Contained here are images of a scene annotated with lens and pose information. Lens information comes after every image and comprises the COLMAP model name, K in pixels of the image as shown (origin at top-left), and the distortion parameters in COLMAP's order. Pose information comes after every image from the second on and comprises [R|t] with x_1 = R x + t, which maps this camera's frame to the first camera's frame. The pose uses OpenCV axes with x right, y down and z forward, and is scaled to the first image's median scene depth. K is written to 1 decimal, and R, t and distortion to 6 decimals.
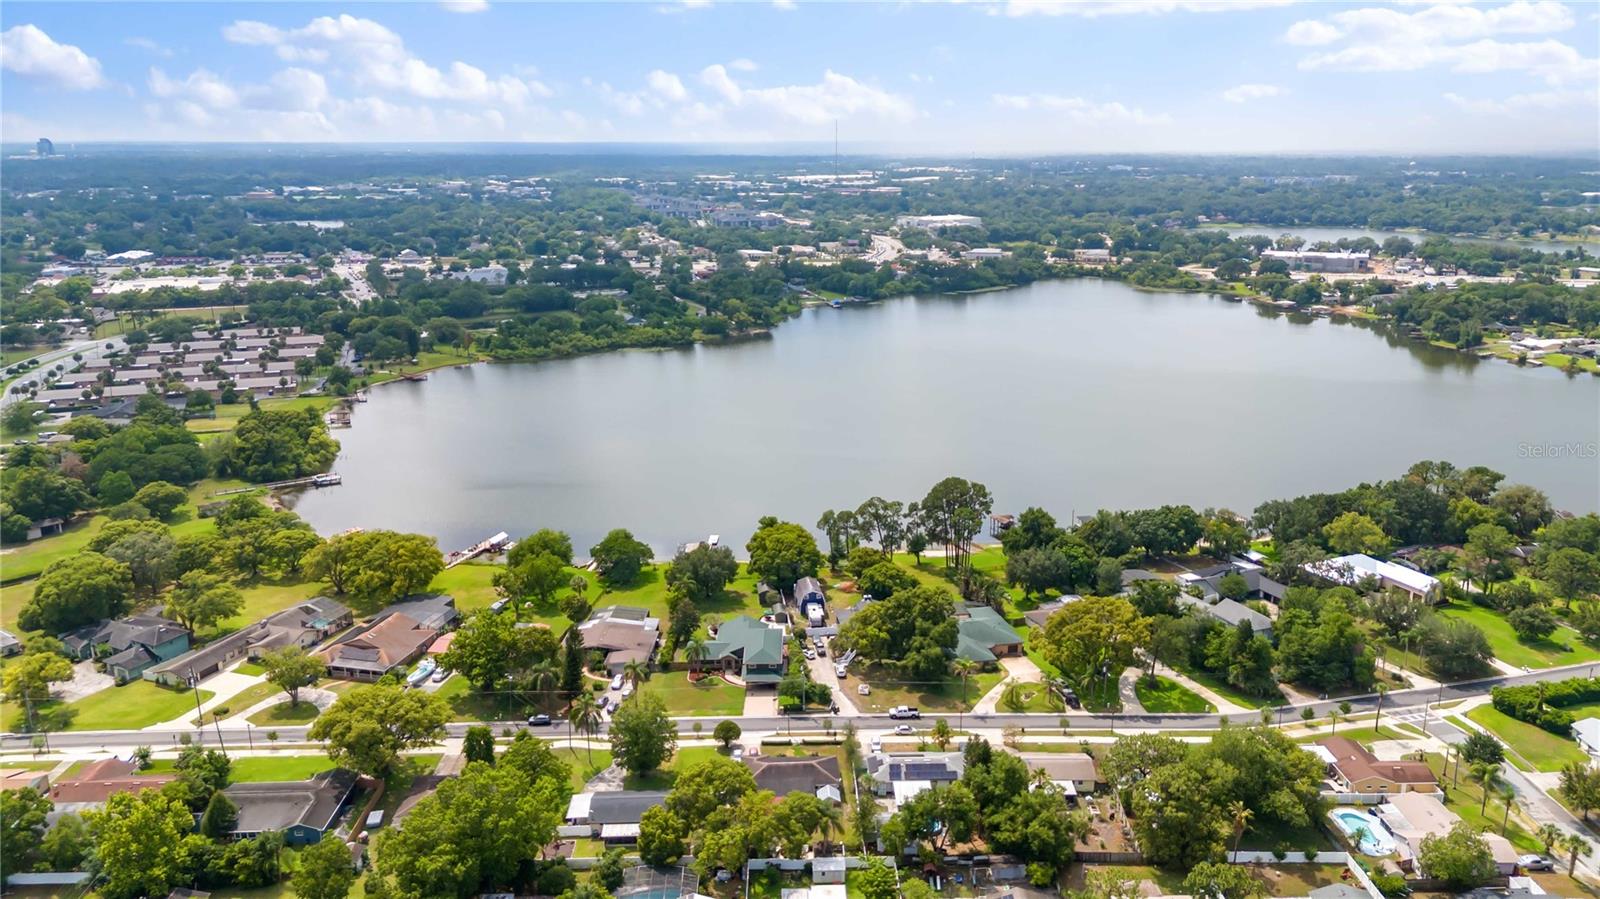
lens RADIAL K [[1142.4, 0, 800.0], [0, 1142.4, 449.5], [0, 0, 1]] dist [0.002829, -0.001717]
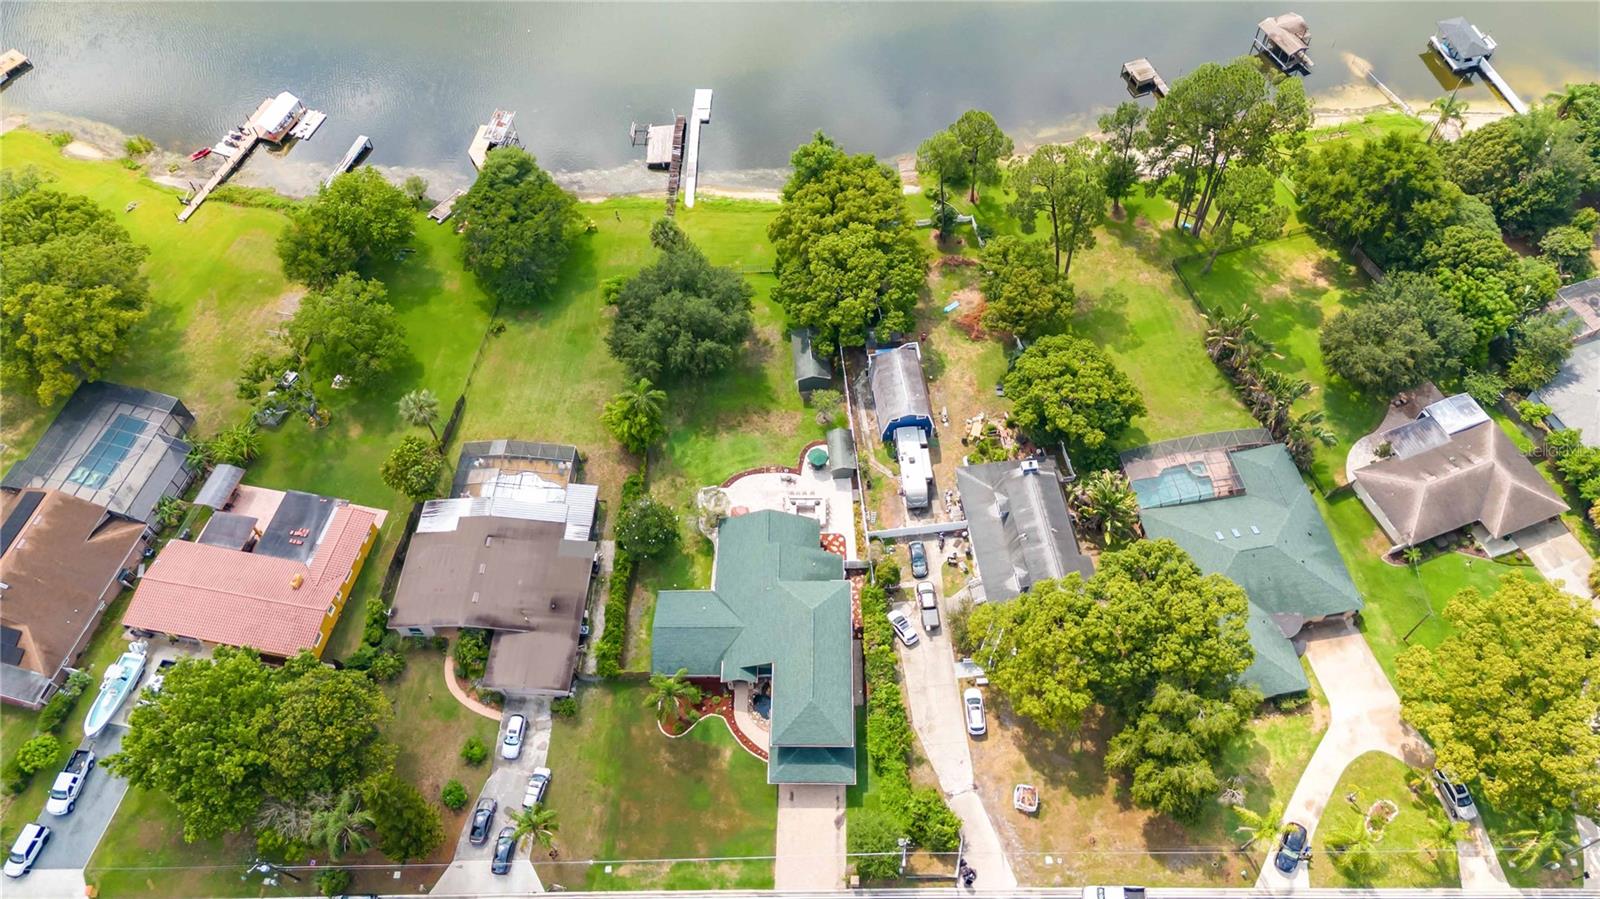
lens RADIAL K [[1142.4, 0, 800.0], [0, 1142.4, 449.5], [0, 0, 1]] dist [0.002829, -0.001717]
pose [[0.999730, -0.000960, -0.023227, -0.025927], [0.016919, 0.715220, 0.698694, -0.216951], [0.015942, -0.698898, 0.715043, 0.717466]]
